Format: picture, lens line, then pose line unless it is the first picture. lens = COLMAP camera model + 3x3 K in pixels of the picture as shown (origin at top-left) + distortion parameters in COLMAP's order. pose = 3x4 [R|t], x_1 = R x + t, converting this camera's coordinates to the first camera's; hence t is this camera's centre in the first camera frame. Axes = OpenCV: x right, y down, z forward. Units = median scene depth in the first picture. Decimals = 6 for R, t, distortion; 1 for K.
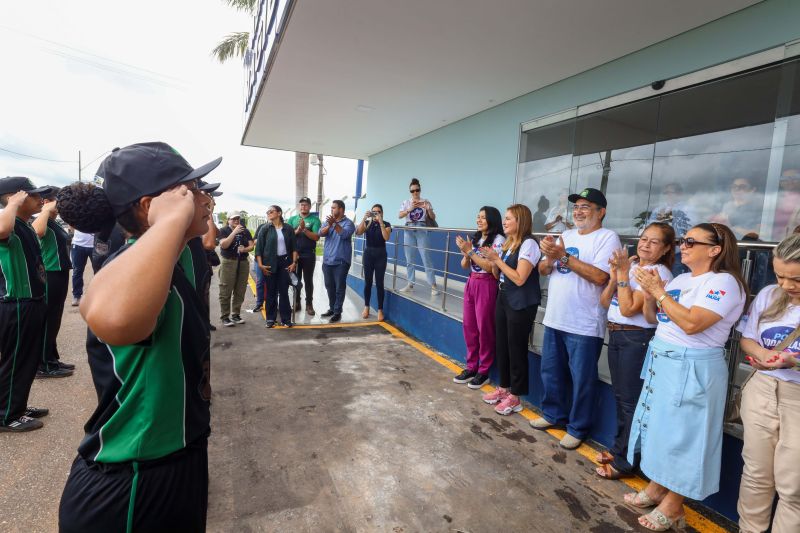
lens RADIAL K [[411.5, 0, 400.0], [0, 411.5, 266.5], [0, 0, 1]] dist [-0.022166, 0.022894]
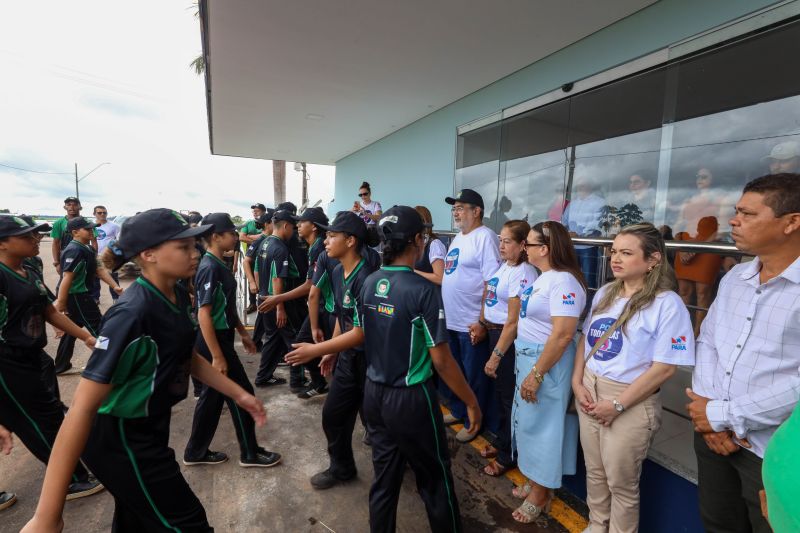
lens RADIAL K [[384.4, 0, 399.9], [0, 384.4, 263.3], [0, 0, 1]] dist [0.000237, 0.000043]
pose [[0.999407, -0.031750, 0.013338, 0.216519], [0.031742, 0.999496, 0.000805, -0.010034], [-0.013357, -0.000381, 0.999911, 0.028546]]
